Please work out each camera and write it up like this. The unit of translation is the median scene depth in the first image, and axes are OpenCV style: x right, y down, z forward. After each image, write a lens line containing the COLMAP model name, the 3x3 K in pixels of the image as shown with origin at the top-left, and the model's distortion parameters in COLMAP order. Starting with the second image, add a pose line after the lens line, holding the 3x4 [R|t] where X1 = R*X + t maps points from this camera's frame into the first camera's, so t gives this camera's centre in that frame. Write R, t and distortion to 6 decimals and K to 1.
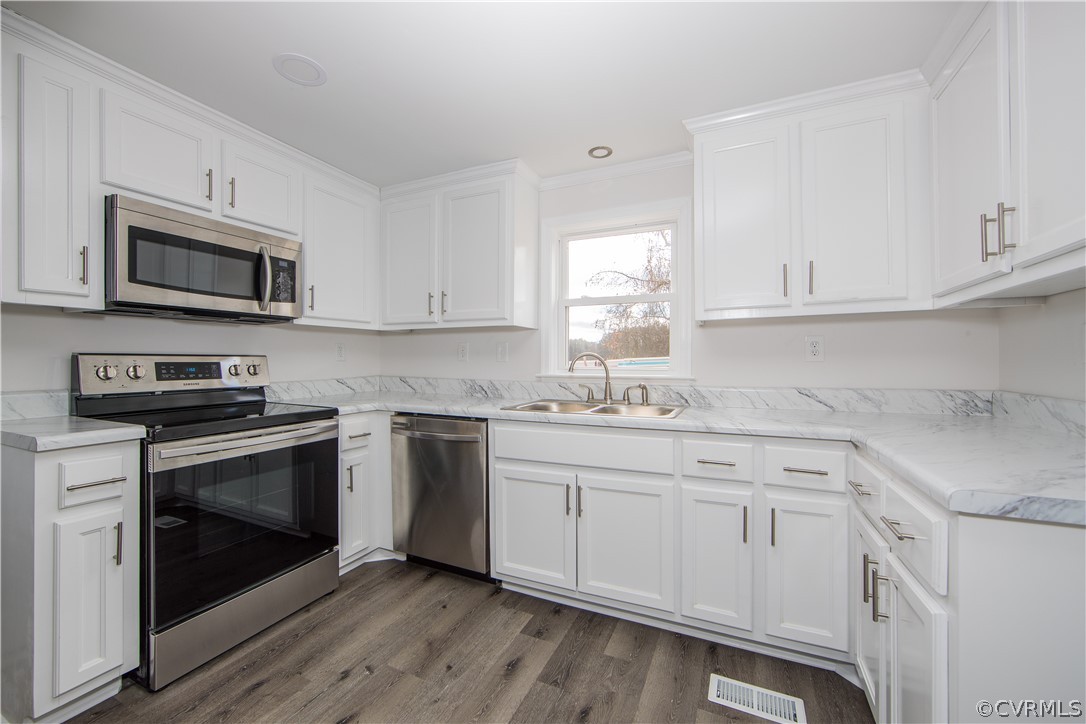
lens RADIAL K [[428.3, 0, 537.3], [0, 428.3, 364.5], [0, 0, 1]] dist [-0.009867, 0.001330]
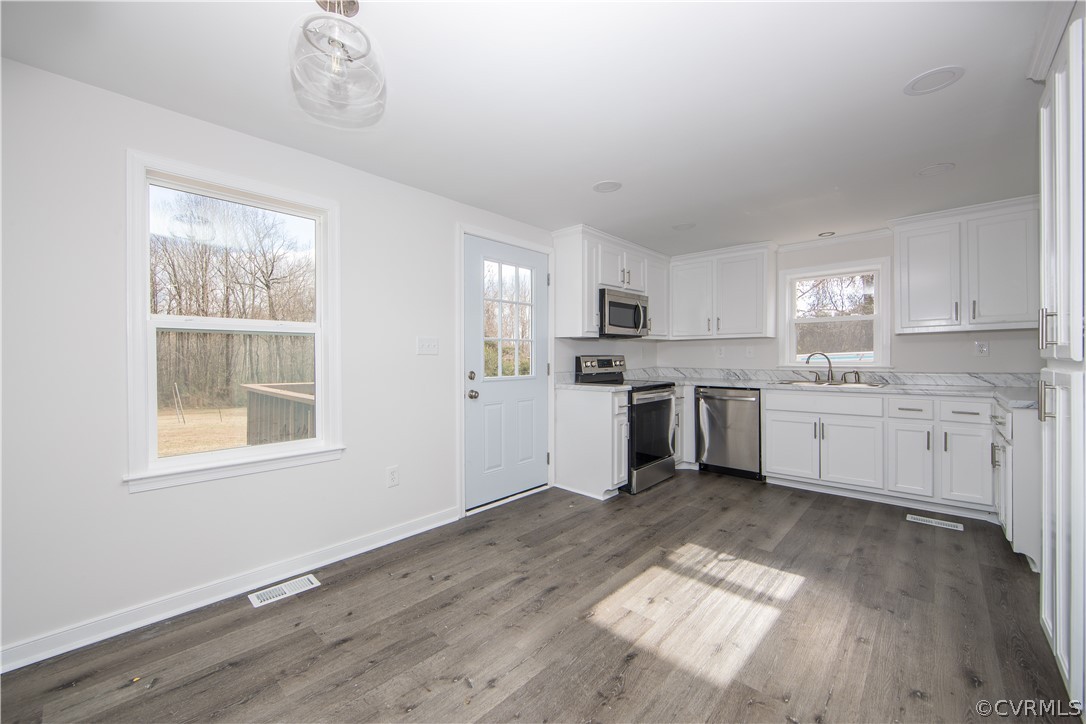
lens RADIAL K [[428.3, 0, 541.6], [0, 428.3, 363.9], [0, 0, 1]] dist [-0.009867, 0.001330]
pose [[0.952475, -0.003855, -0.304593, -0.510627], [0.007063, 0.999931, 0.009431, -0.005411], [0.304535, -0.011134, 0.952436, -1.171140]]
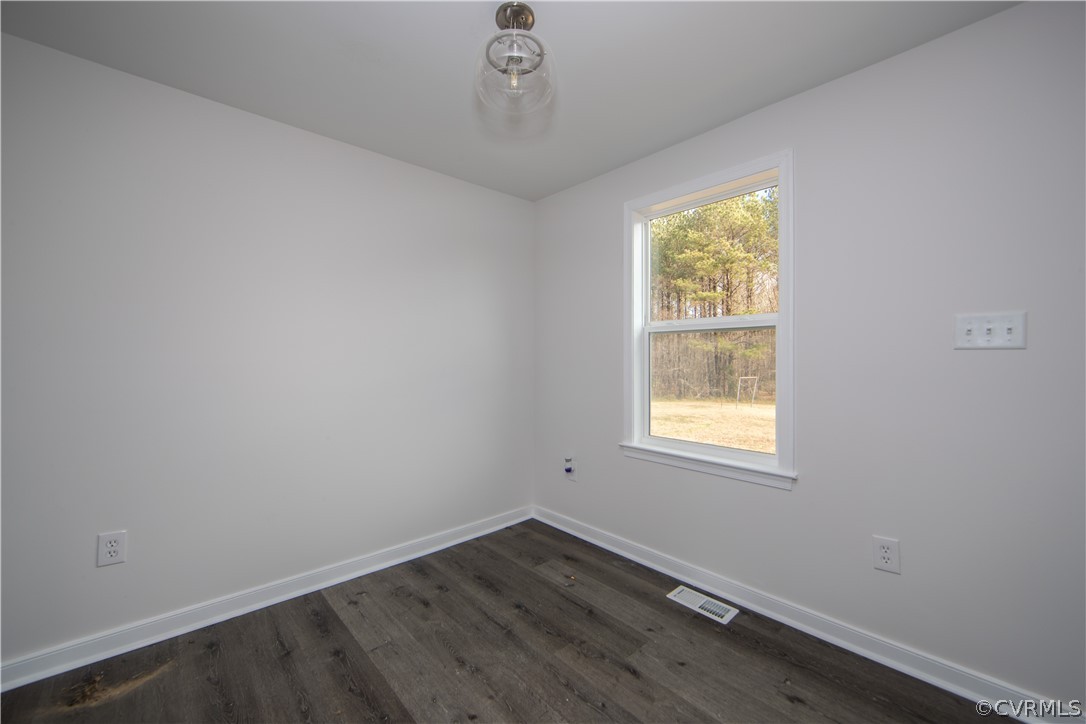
lens RADIAL K [[428.3, 0, 535.9], [0, 428.3, 365.4], [0, 0, 1]] dist [-0.009867, 0.001330]
pose [[-0.393257, 0.004985, -0.919415, -0.372092], [-0.007005, 0.999940, 0.008418, 0.003704], [0.919402, 0.009751, -0.393198, -0.268023]]
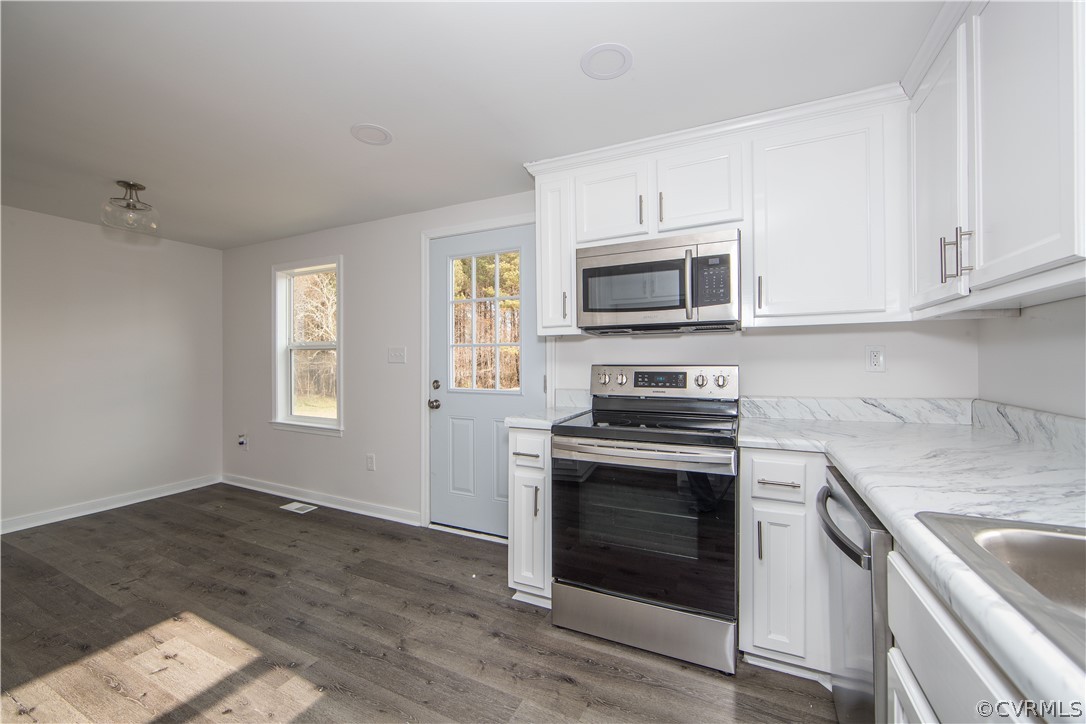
lens RADIAL K [[428.3, 0, 535.5], [0, 428.3, 364.0], [0, 0, 1]] dist [-0.009867, 0.001330]
pose [[-0.014109, -0.000151, -0.999900, 0.329498], [-0.006803, 0.999977, -0.000055, -0.025961], [0.999877, 0.006801, -0.014110, 0.753327]]
